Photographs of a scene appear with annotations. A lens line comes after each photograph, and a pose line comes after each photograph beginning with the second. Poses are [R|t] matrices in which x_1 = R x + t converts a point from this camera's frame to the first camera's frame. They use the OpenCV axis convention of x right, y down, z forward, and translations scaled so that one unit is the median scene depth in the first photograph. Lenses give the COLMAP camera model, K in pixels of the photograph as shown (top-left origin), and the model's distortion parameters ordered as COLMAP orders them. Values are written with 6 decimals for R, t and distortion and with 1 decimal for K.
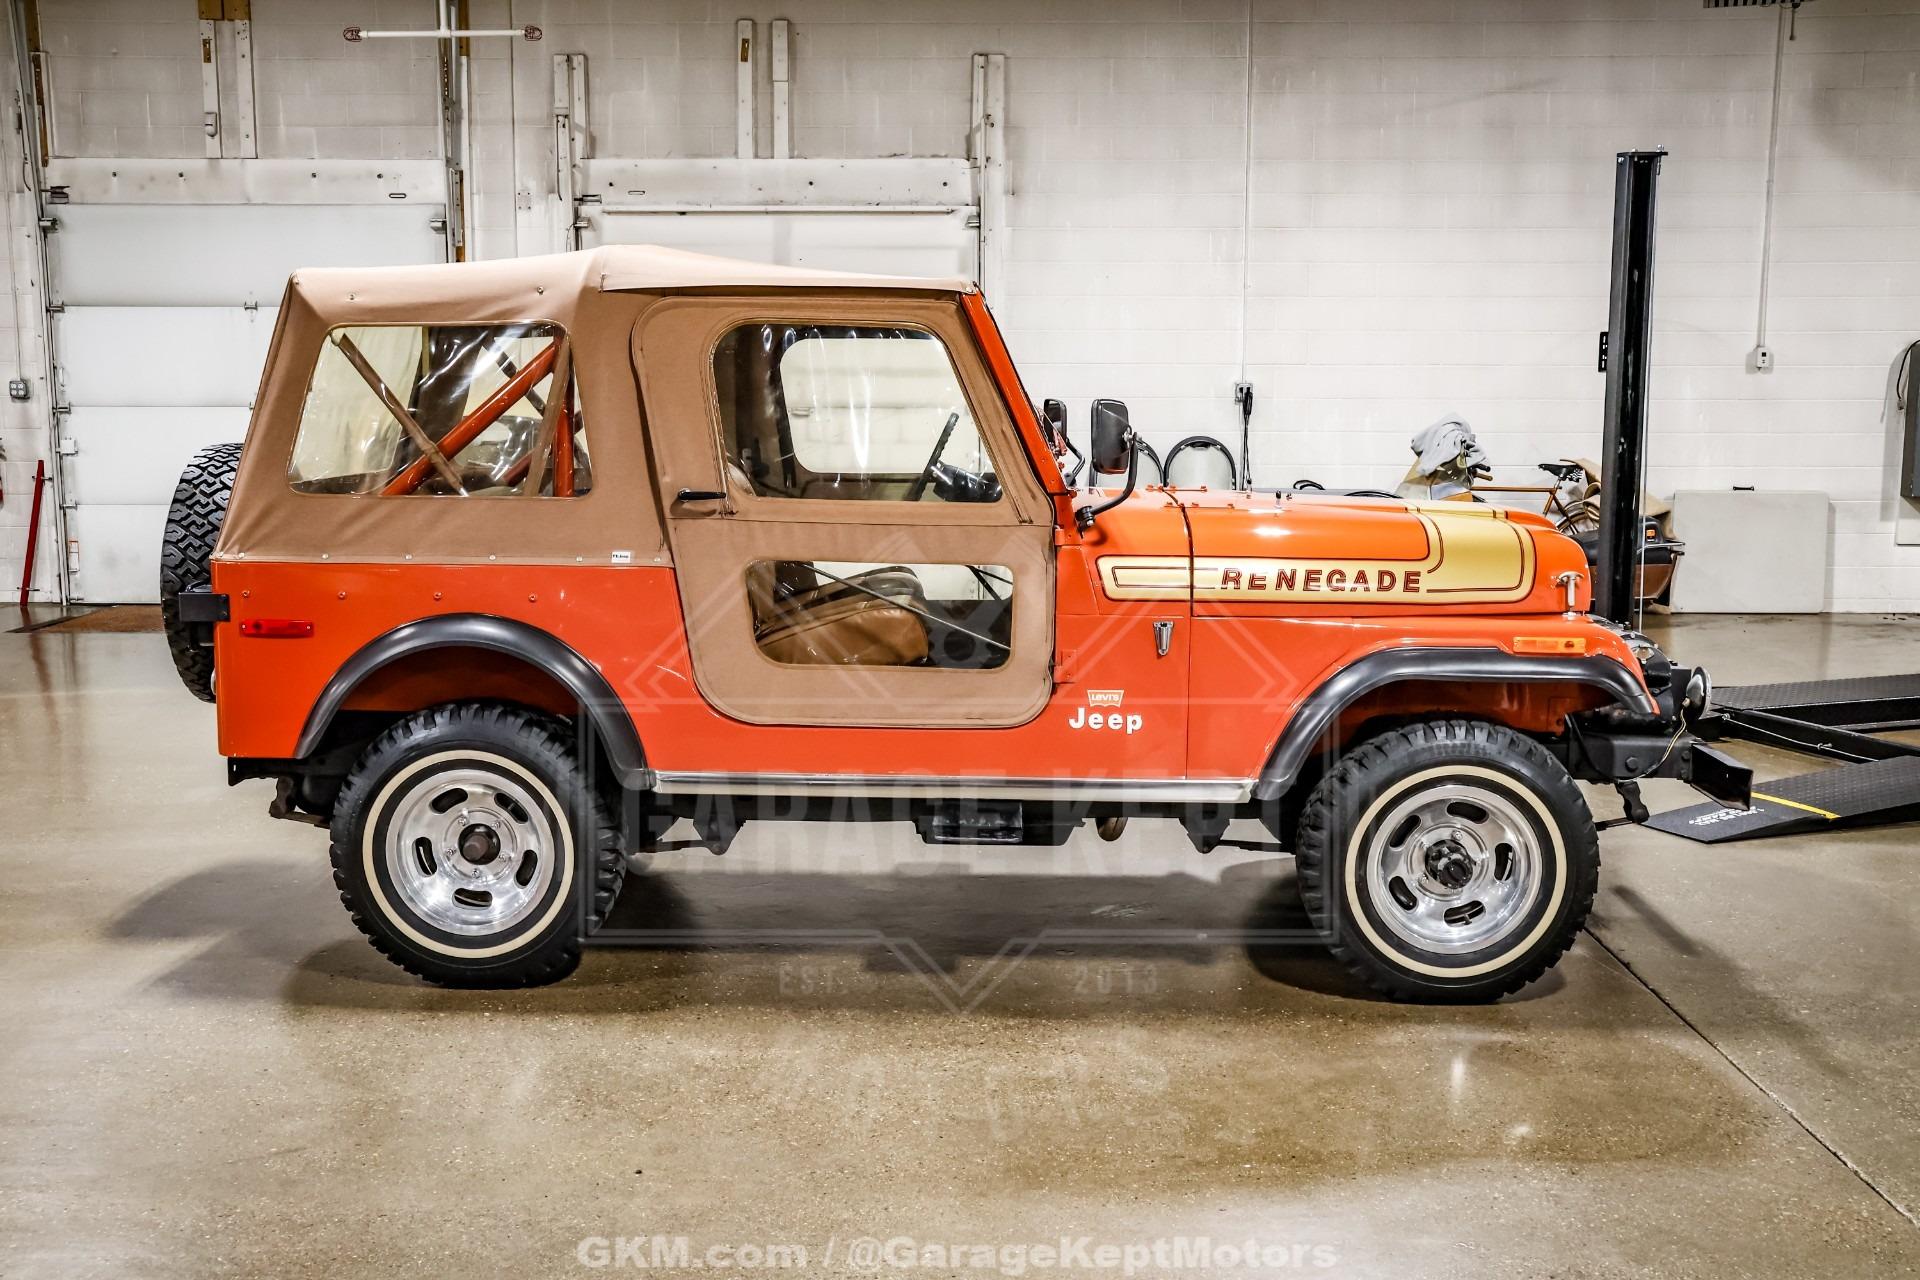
lens RADIAL K [[2072.3, 0, 960.0], [0, 2072.3, 640.0], [0, 0, 1]] dist [-0.056897, 0.246767]
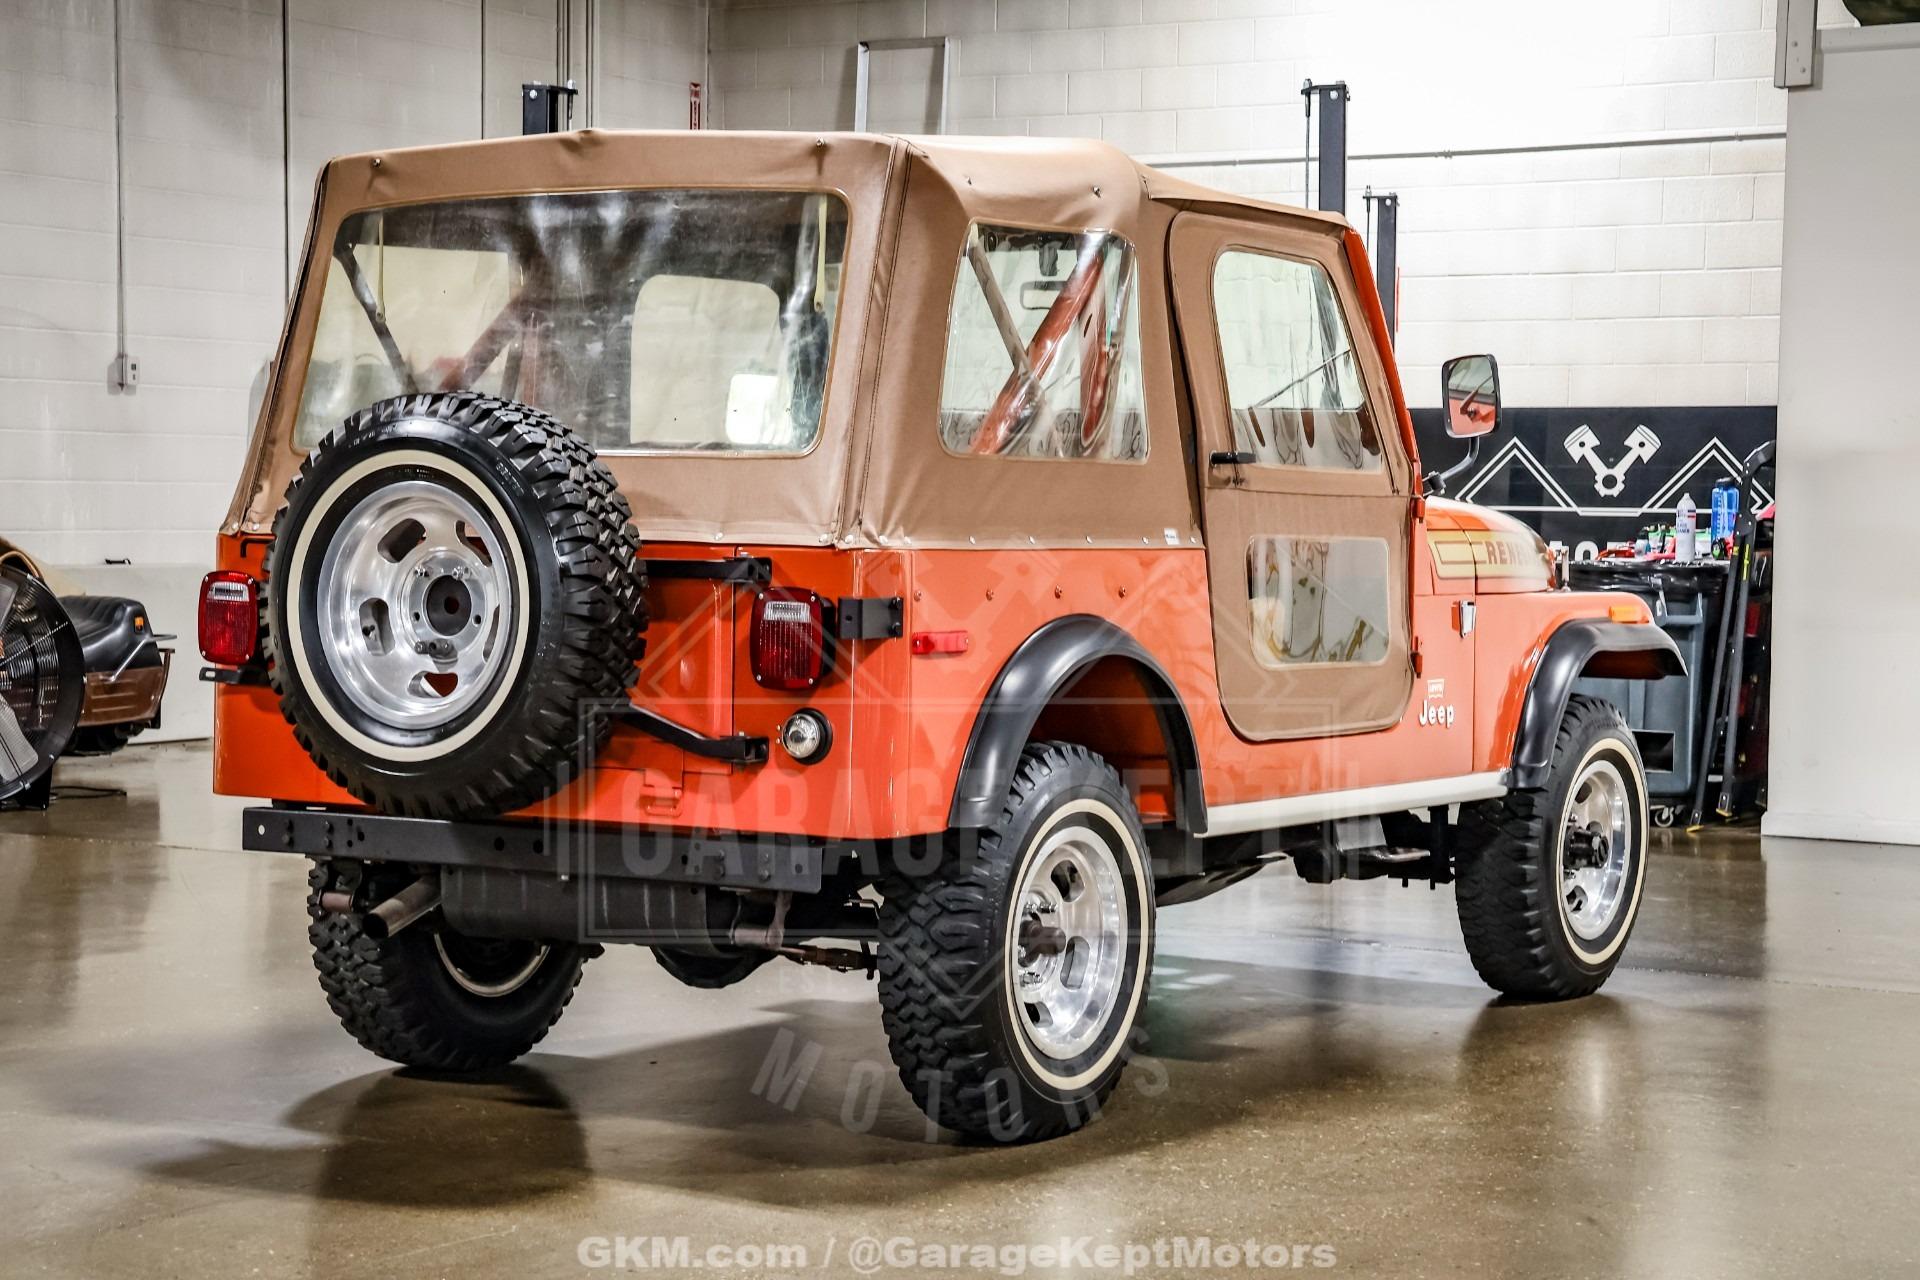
lens RADIAL K [[3677.5, 0, 960.0], [0, 3677.5, 640.0], [0, 0, 1]] dist [0.250373, 0.561185]
pose [[0.501998, -0.032927, 0.864242, -1.385412], [0.102873, 0.994454, -0.021866, 0.020566], [-0.858729, 0.099883, 0.502601, 0.363520]]
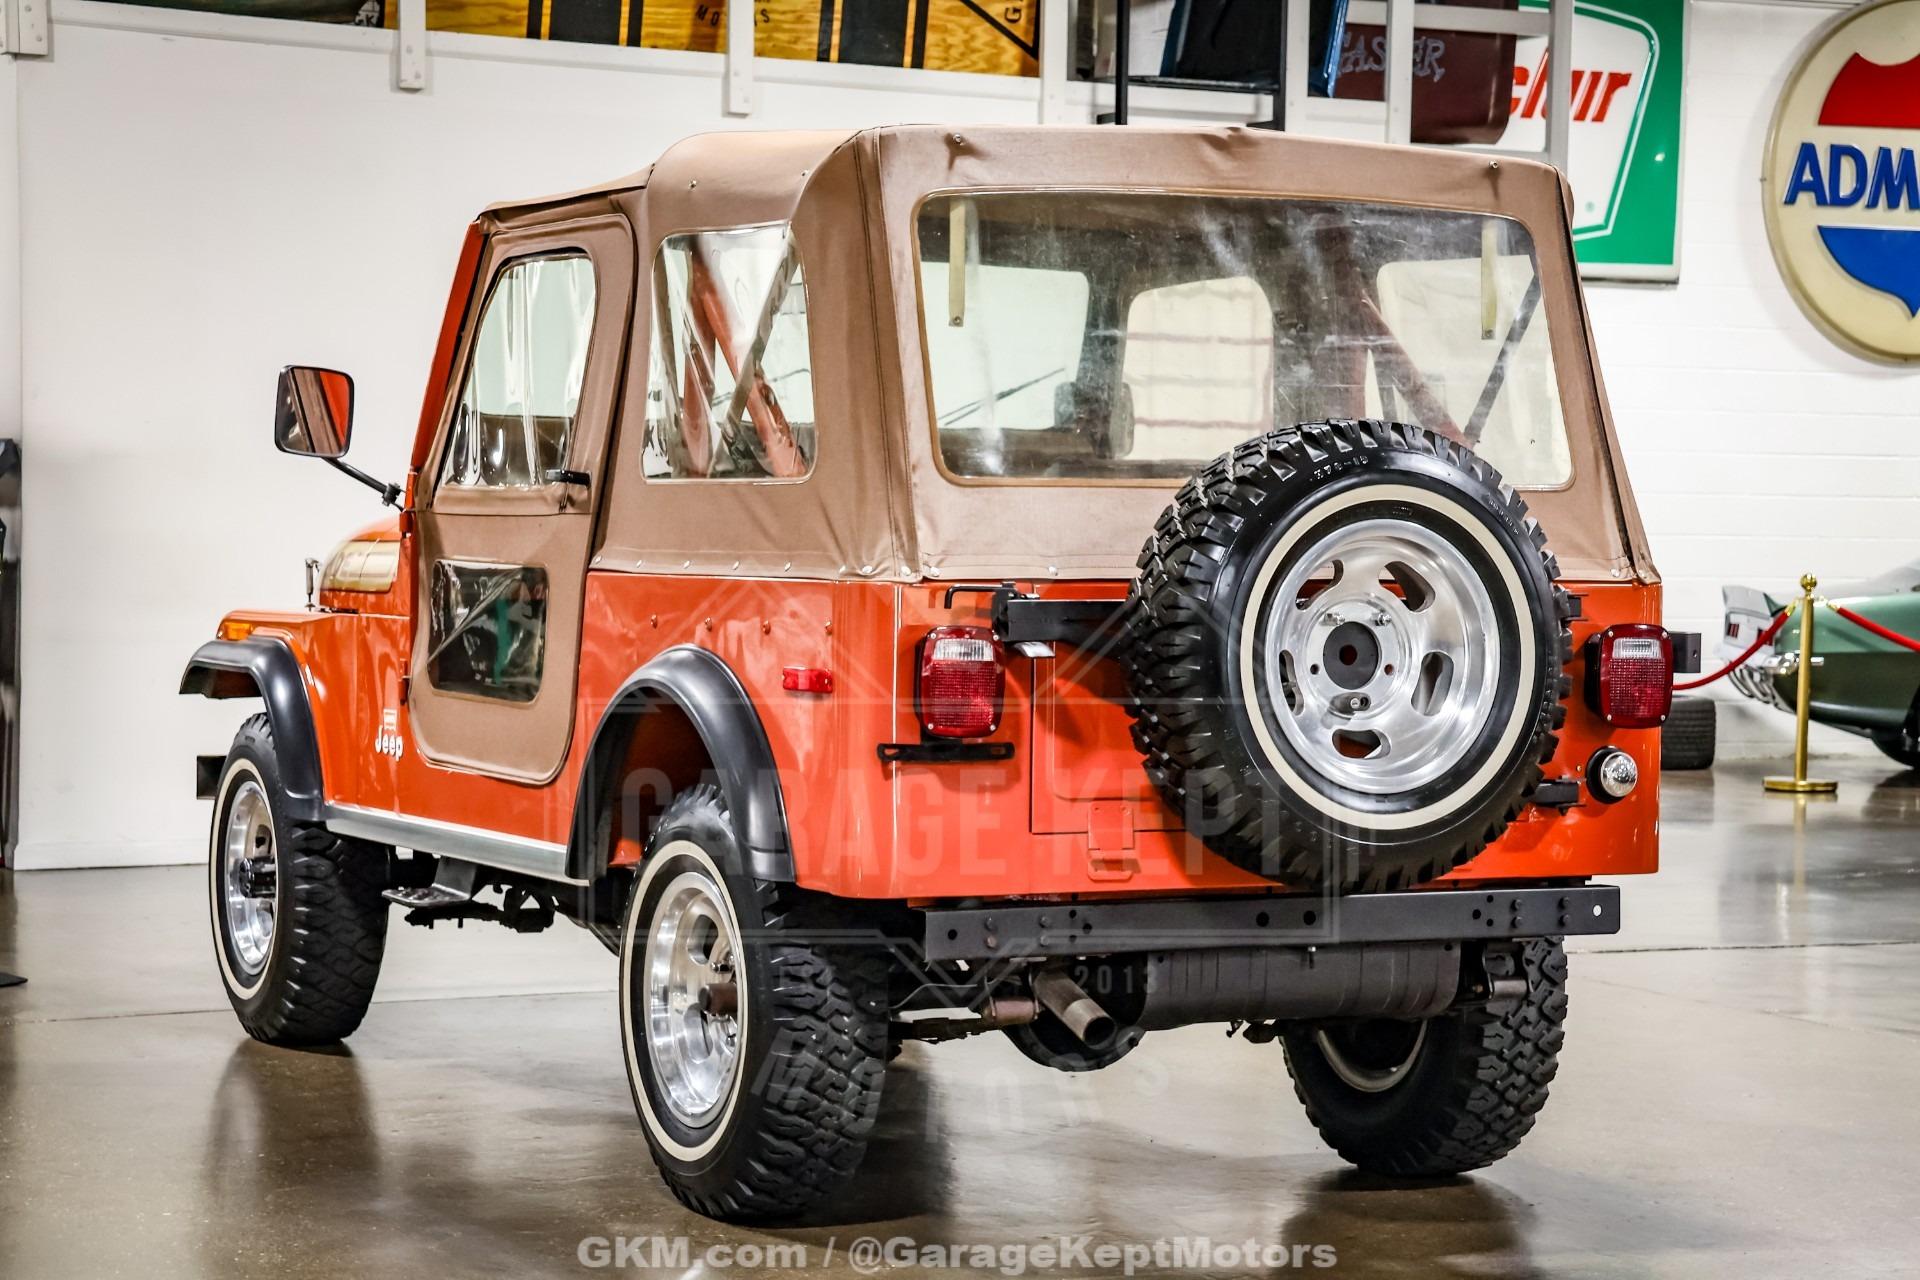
lens RADIAL K [[3892.3, 0, 960.0], [0, 3892.3, 640.0], [0, 0, 1]] dist [0.287123, 0.315615]
pose [[-0.462924, -0.039163, 0.885533, -1.391102], [0.101988, 0.990035, 0.097101, -0.167985], [-0.880511, 0.135264, -0.454316, 1.778823]]
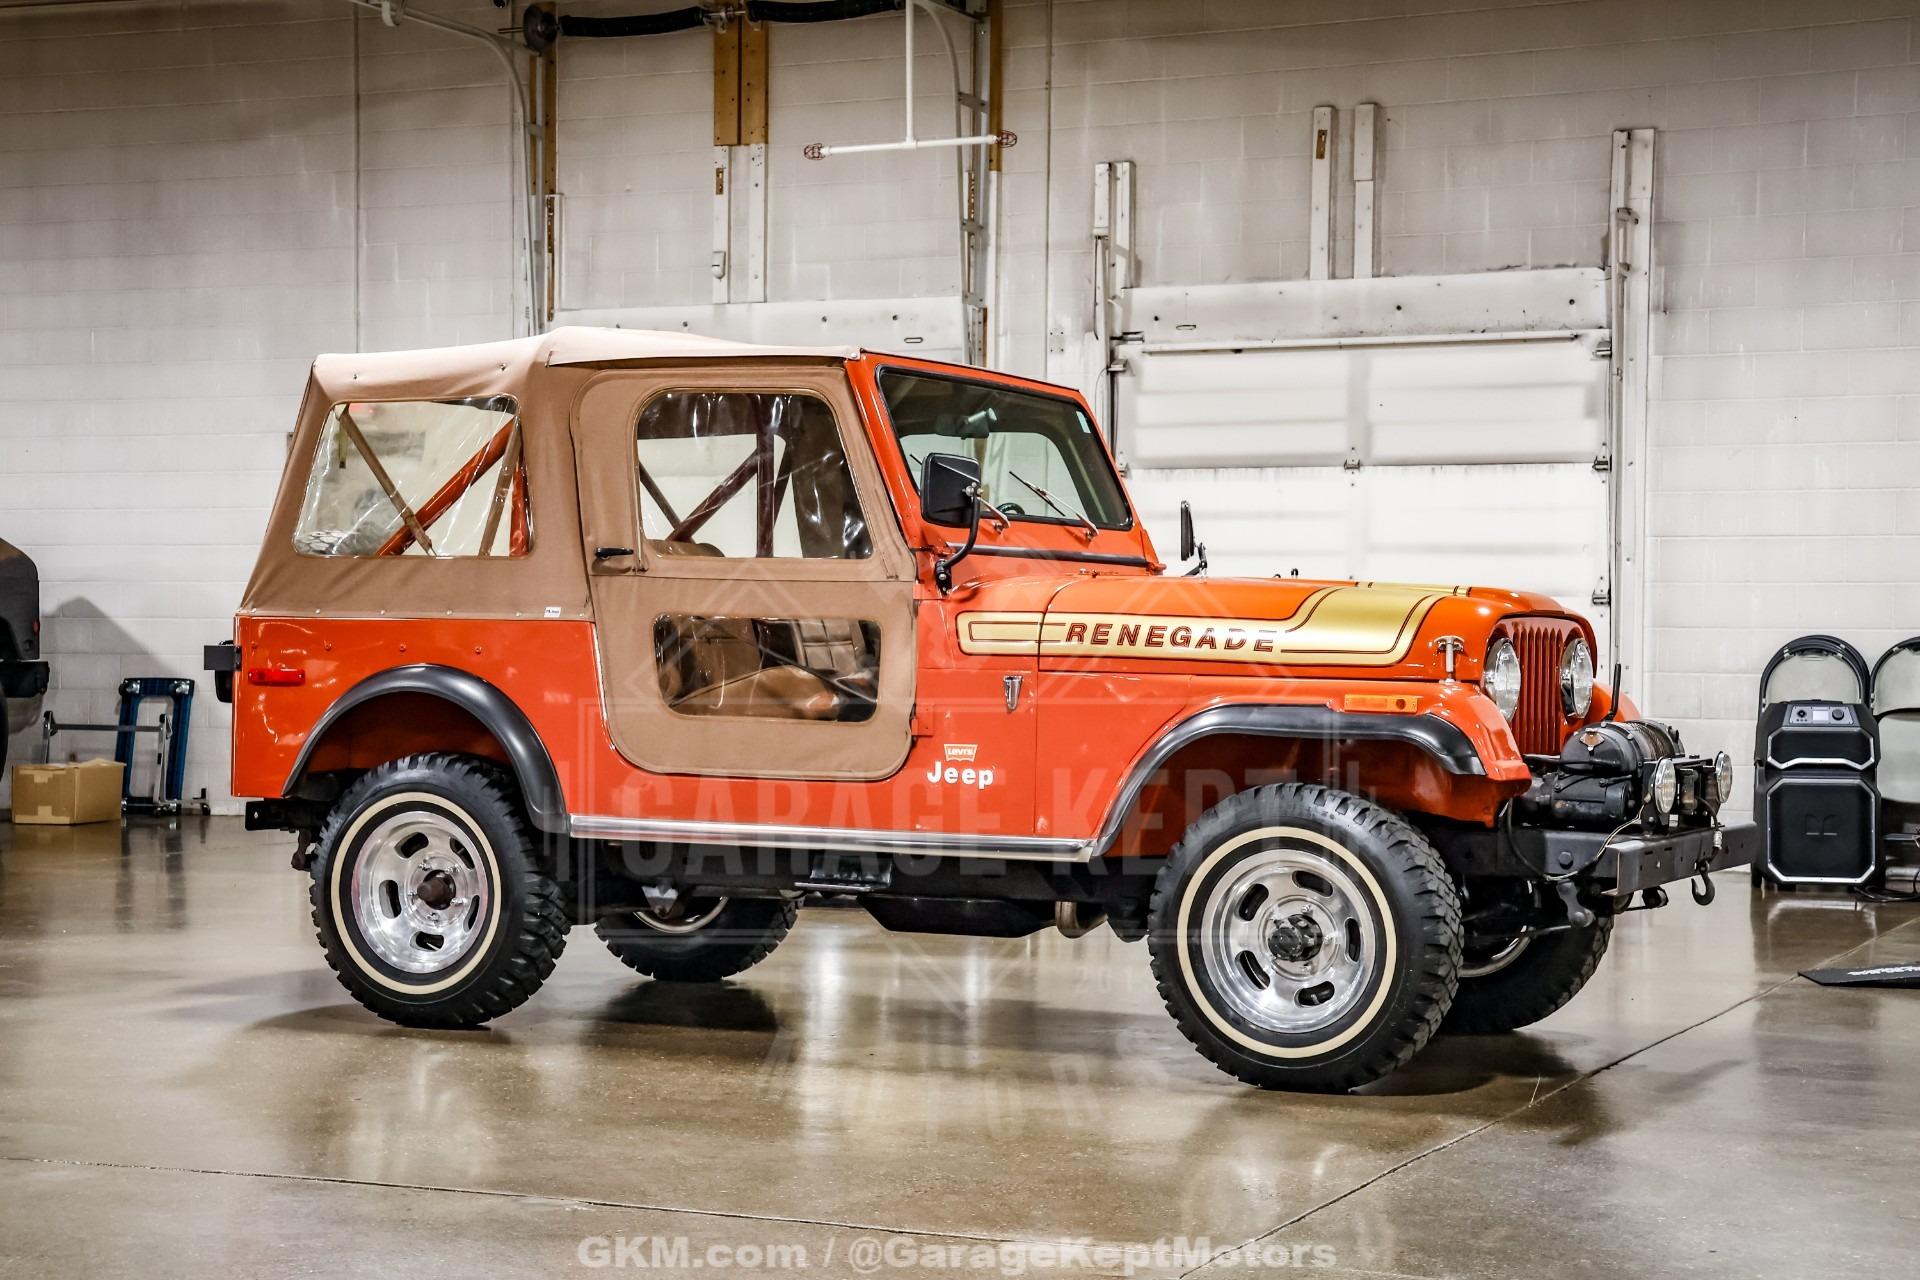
lens RADIAL K [[3312.2, 0, 956.2], [0, 3312.2, 640.6], [0, 0, 1]] dist [0.203928, 0.064438]
pose [[0.914906, 0.006249, -0.403618, 0.700828], [-0.061599, 0.990331, -0.124296, 0.170327], [0.398938, 0.138581, 0.906445, -0.453030]]
